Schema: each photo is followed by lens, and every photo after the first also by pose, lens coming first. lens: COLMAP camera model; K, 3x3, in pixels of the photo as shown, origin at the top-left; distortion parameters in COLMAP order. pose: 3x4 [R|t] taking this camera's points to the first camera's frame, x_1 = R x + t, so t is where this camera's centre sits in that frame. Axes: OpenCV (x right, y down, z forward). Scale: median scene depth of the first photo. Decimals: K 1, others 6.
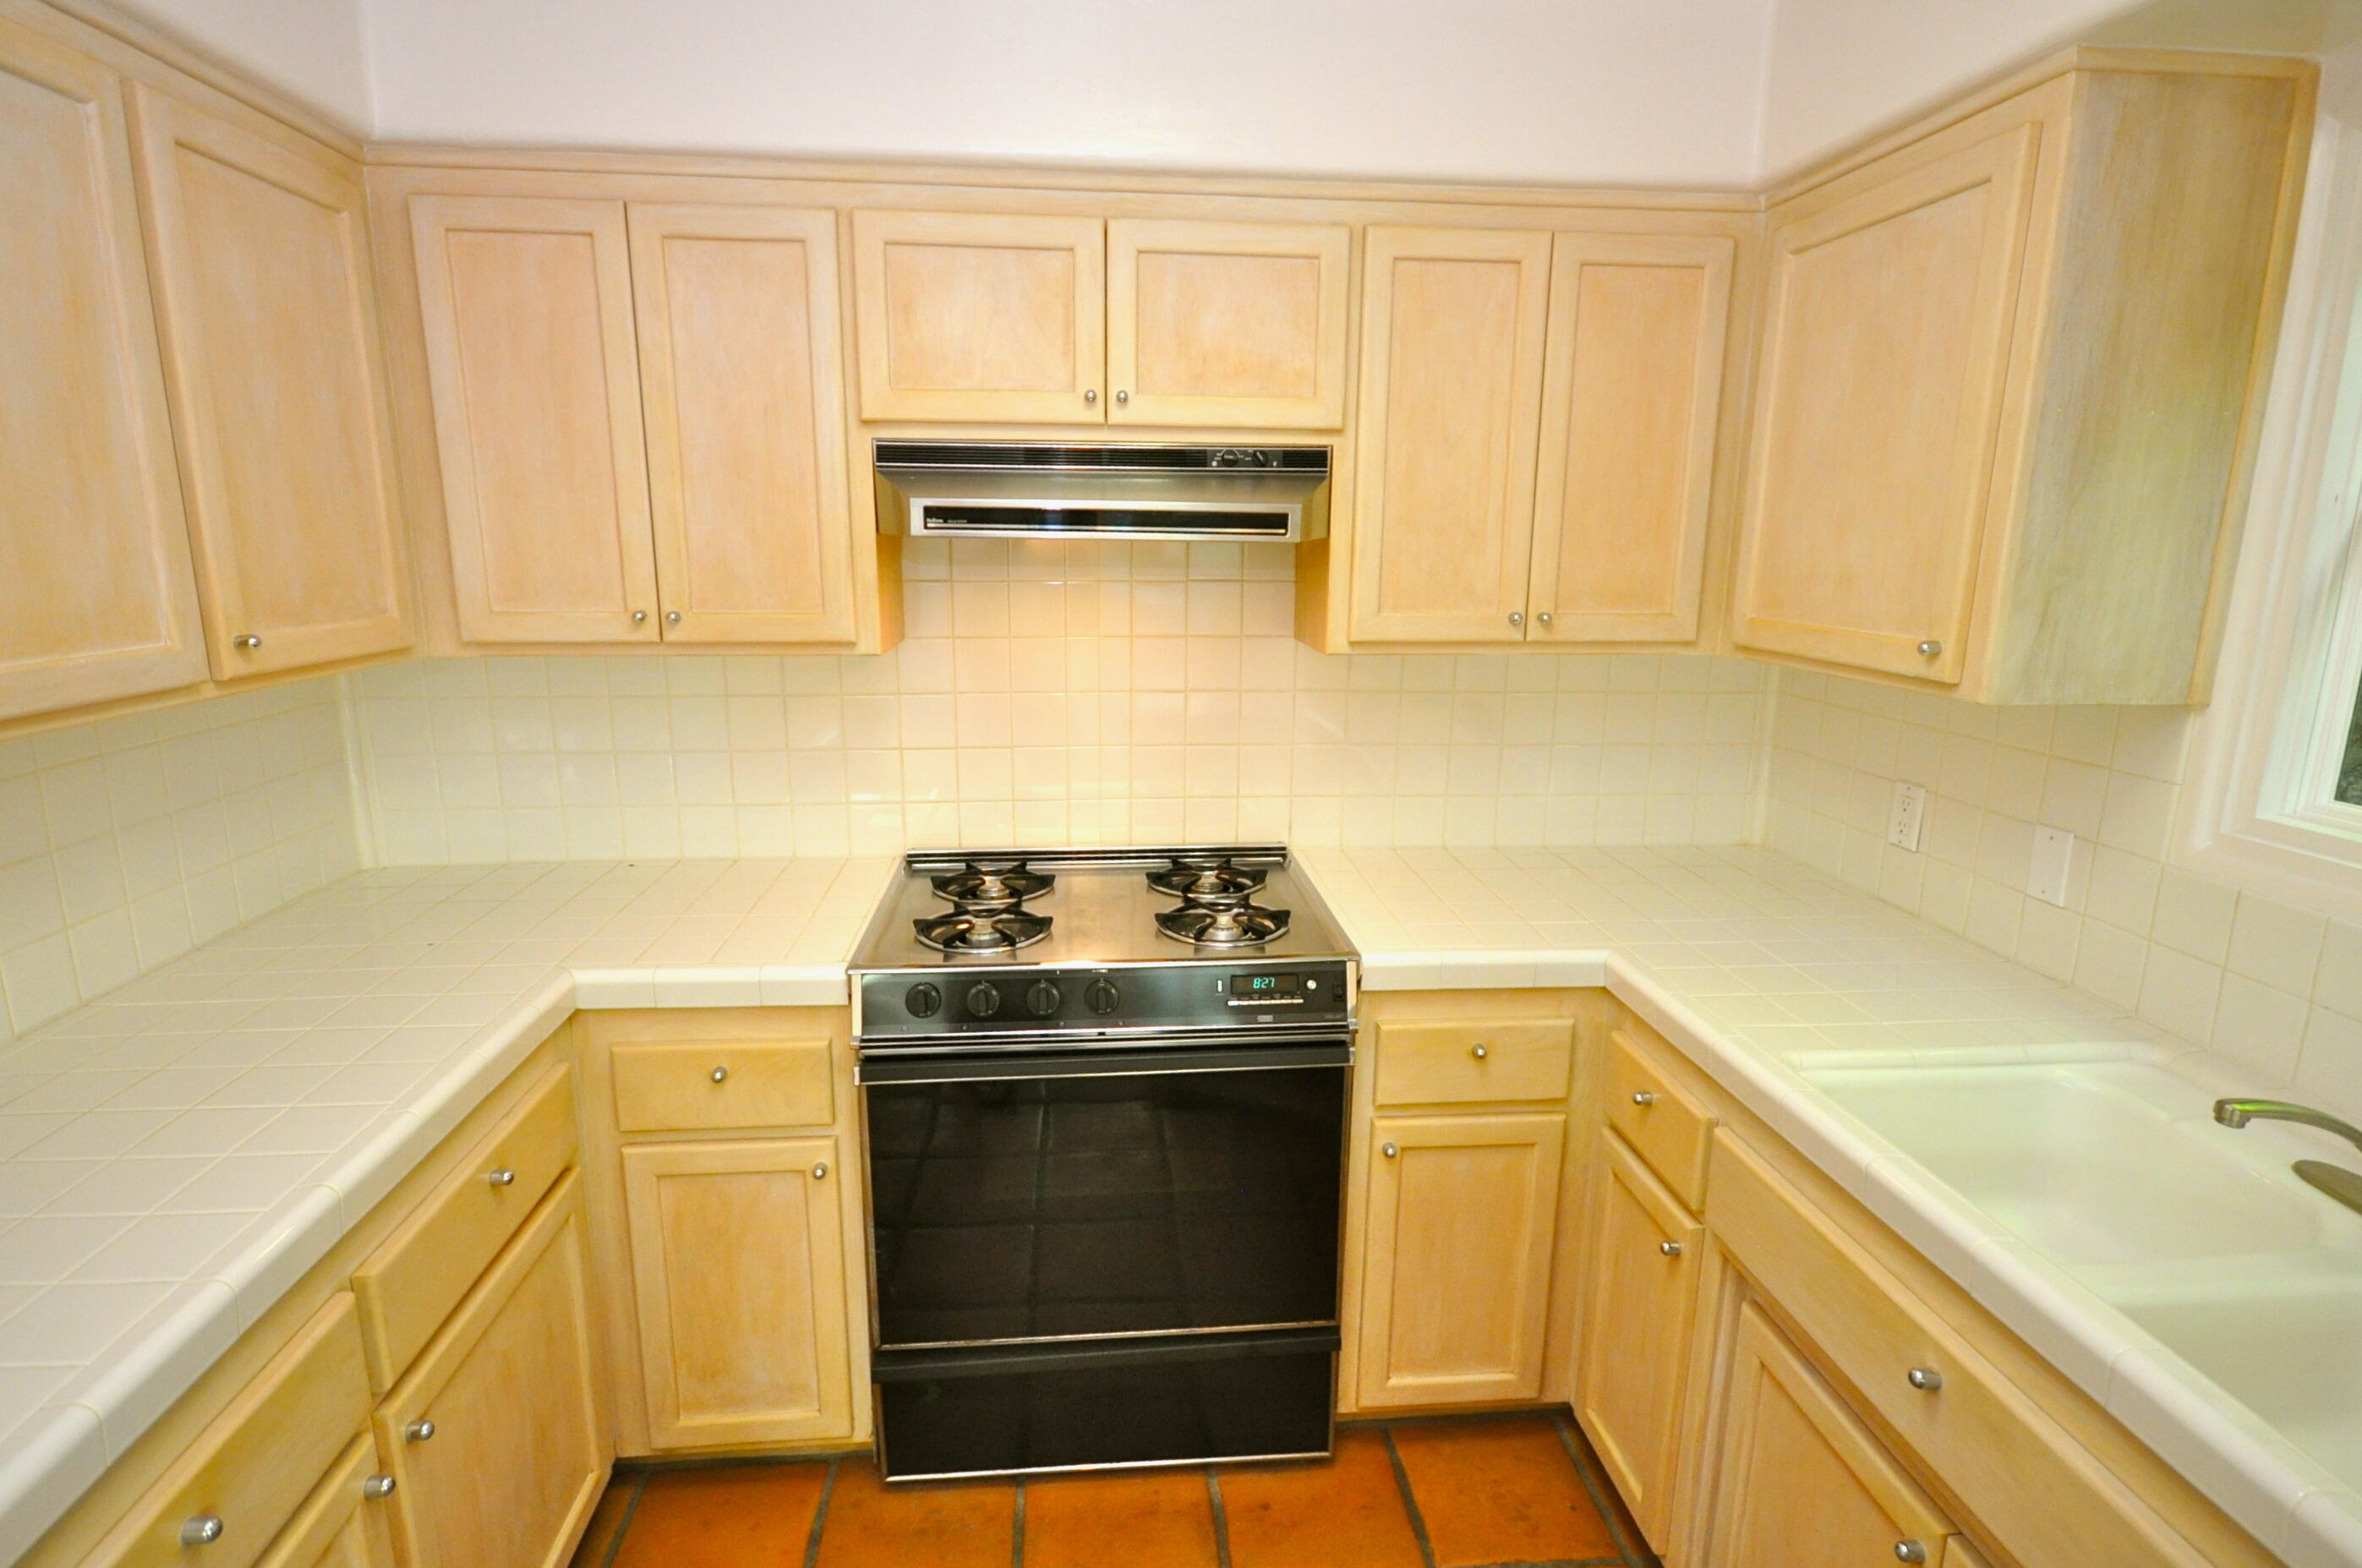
lens RADIAL K [[1178.4, 0, 1181.3], [0, 1178.4, 781.6], [0, 0, 1]] dist [-0.013133, -0.000224]
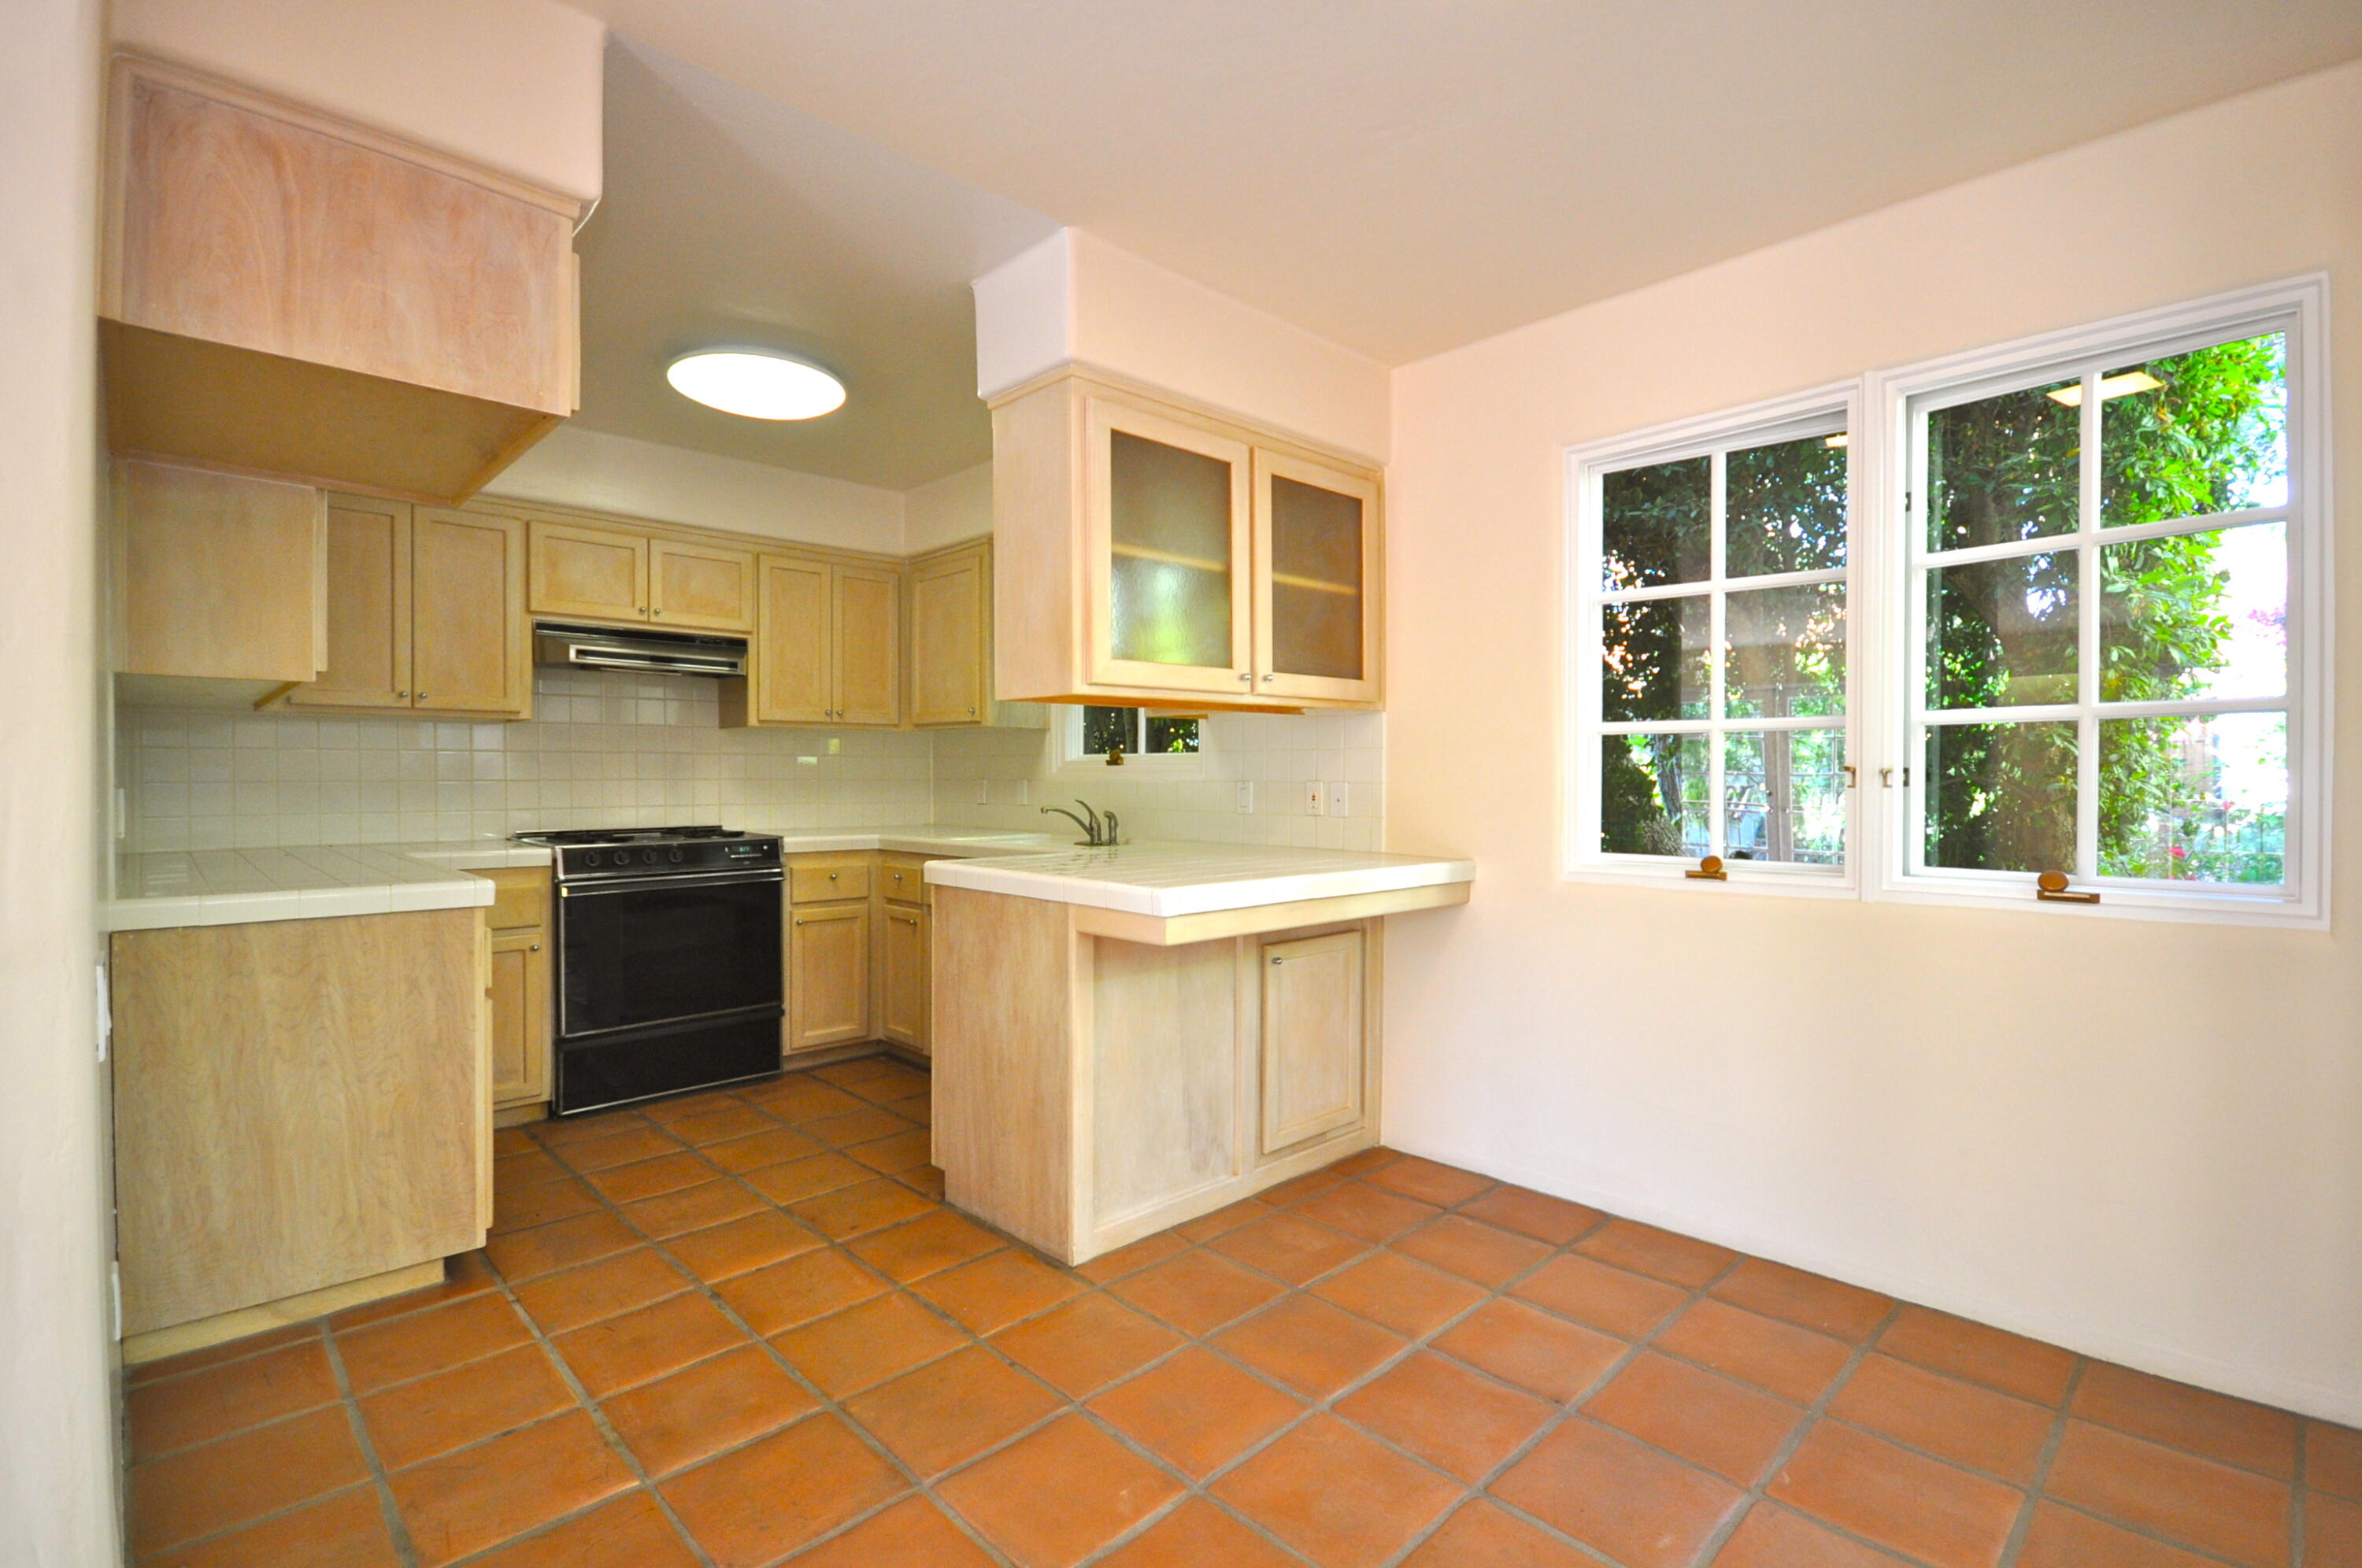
lens RADIAL K [[1077.9, 0, 1184.7], [0, 1077.9, 785.1], [0, 0, 1]] dist [-0.004683, -0.001151]
pose [[0.776604, -0.013631, 0.629841, -0.579324], [0.136990, 0.979497, -0.147712, 0.463284], [-0.614914, 0.200995, 0.762549, -1.185647]]
